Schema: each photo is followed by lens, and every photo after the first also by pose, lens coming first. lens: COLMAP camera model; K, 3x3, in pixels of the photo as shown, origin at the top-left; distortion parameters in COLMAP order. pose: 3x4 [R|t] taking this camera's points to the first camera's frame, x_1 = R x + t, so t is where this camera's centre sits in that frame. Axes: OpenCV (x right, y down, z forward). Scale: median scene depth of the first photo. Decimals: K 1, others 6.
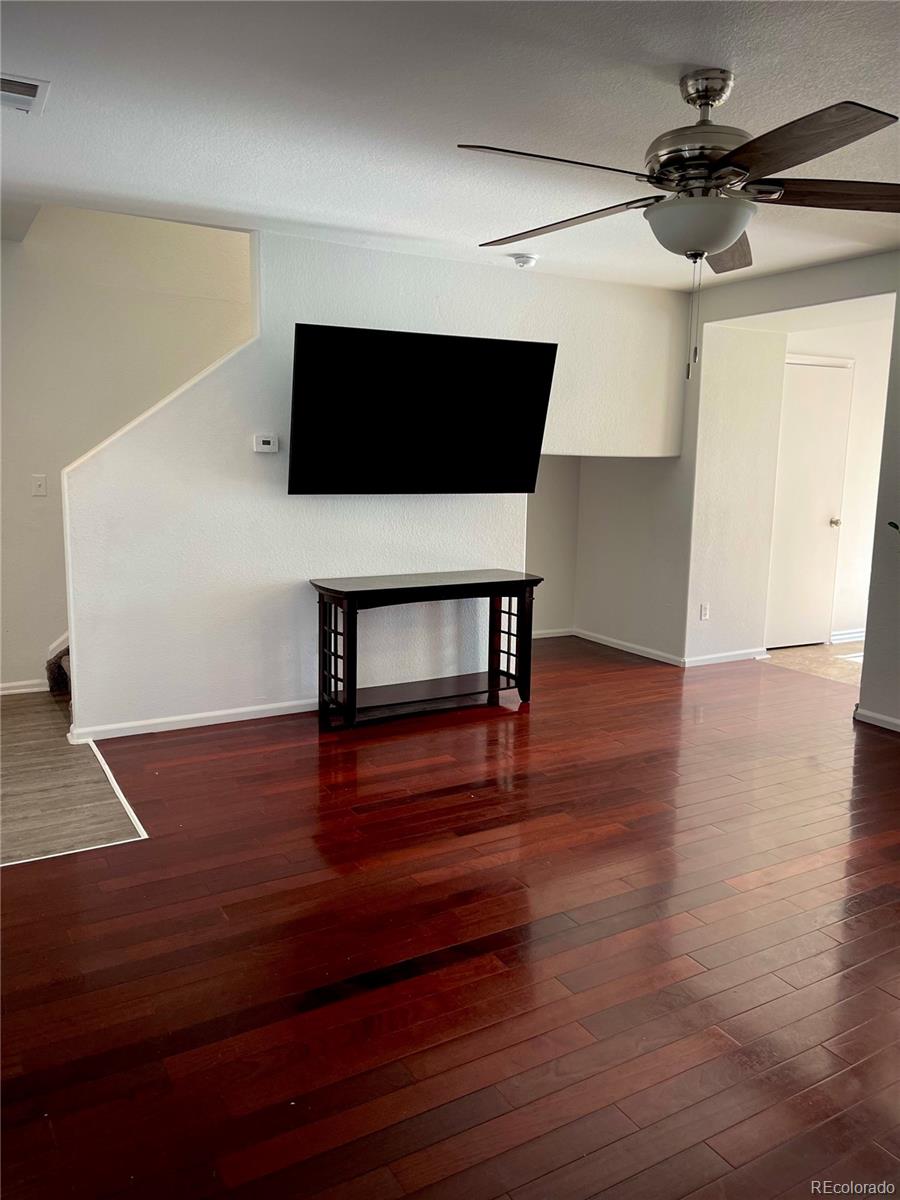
lens RADIAL K [[900.3, 0, 455.2], [0, 900.3, 595.5], [0, 0, 1]] dist [0.056116, -0.059906]
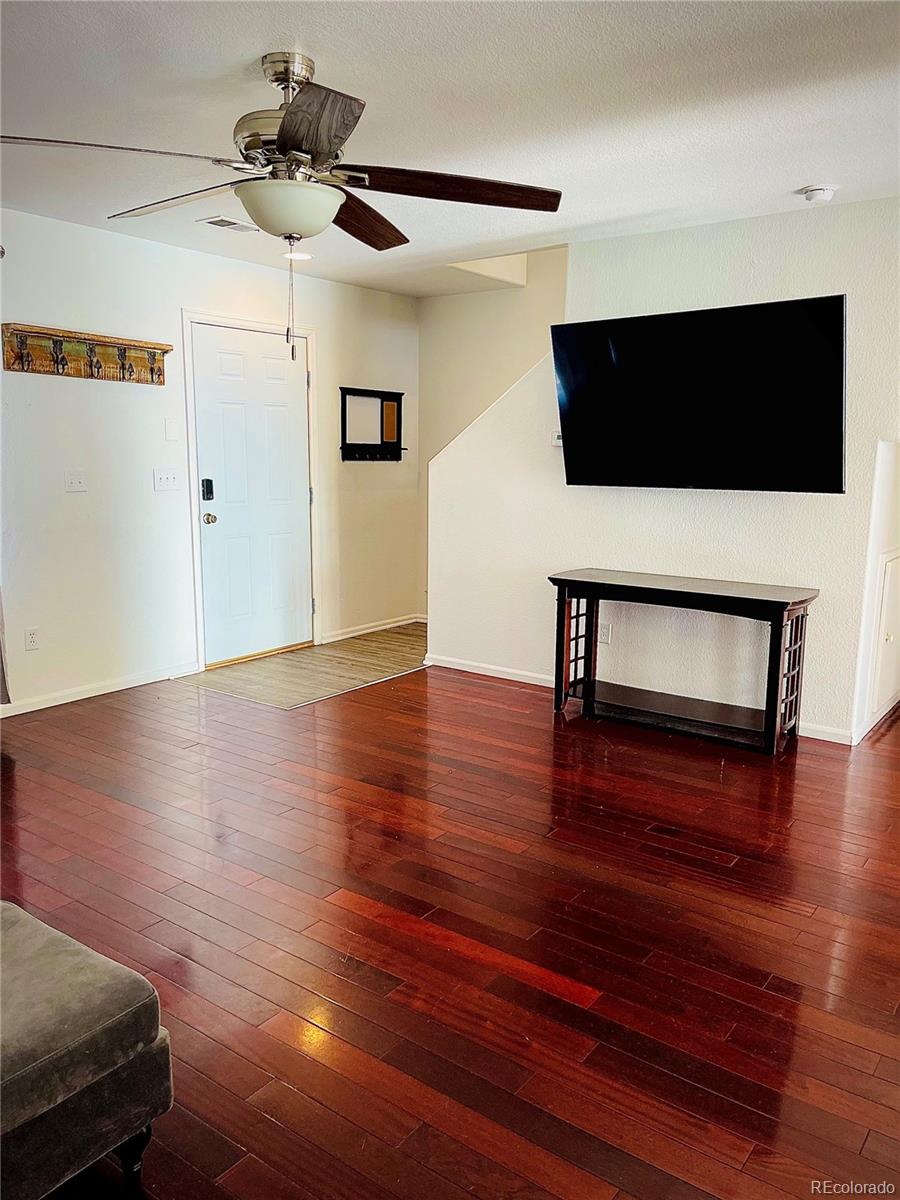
lens RADIAL K [[900.3, 0, 454.6], [0, 900.3, 603.5], [0, 0, 1]] dist [0.056116, -0.059906]
pose [[0.390504, 0.143859, -0.909291, 0.758462], [-0.146293, 0.984861, 0.092988, -0.053271], [0.908903, 0.096710, 0.405638, 0.456663]]
